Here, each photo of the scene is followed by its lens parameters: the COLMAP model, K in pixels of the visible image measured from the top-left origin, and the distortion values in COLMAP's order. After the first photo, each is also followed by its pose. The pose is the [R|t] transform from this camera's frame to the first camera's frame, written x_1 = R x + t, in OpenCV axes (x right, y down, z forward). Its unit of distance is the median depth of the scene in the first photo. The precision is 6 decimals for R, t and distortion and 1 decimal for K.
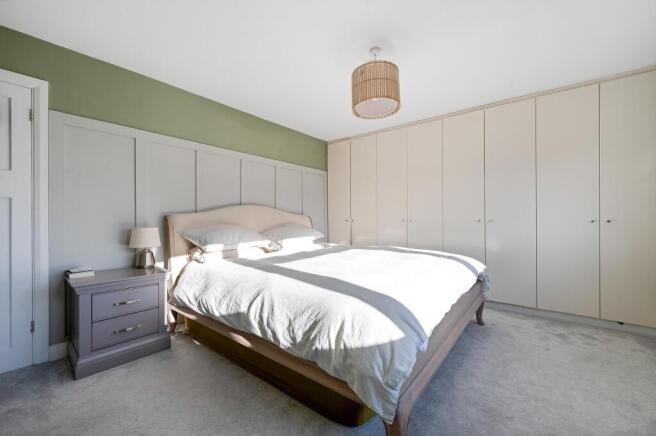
lens RADIAL K [[259.1, 0, 328.0], [0, 259.1, 218.0], [0, 0, 1]] dist [-0.000843, -0.000454]
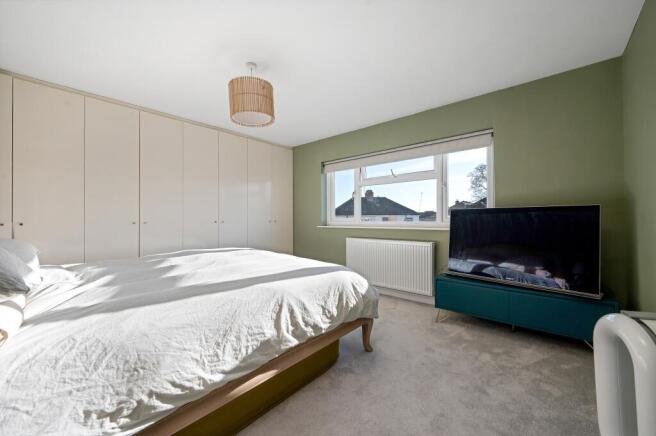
lens RADIAL K [[248.9, 0, 327.2], [0, 248.9, 220.4], [0, 0, 1]] dist [-0.000439, -0.000073]
pose [[0.055360, 0.002679, 0.998463, -1.122950], [-0.001223, 0.999996, -0.002615, 0.015332], [-0.998466, -0.001077, 0.055363, 0.826054]]
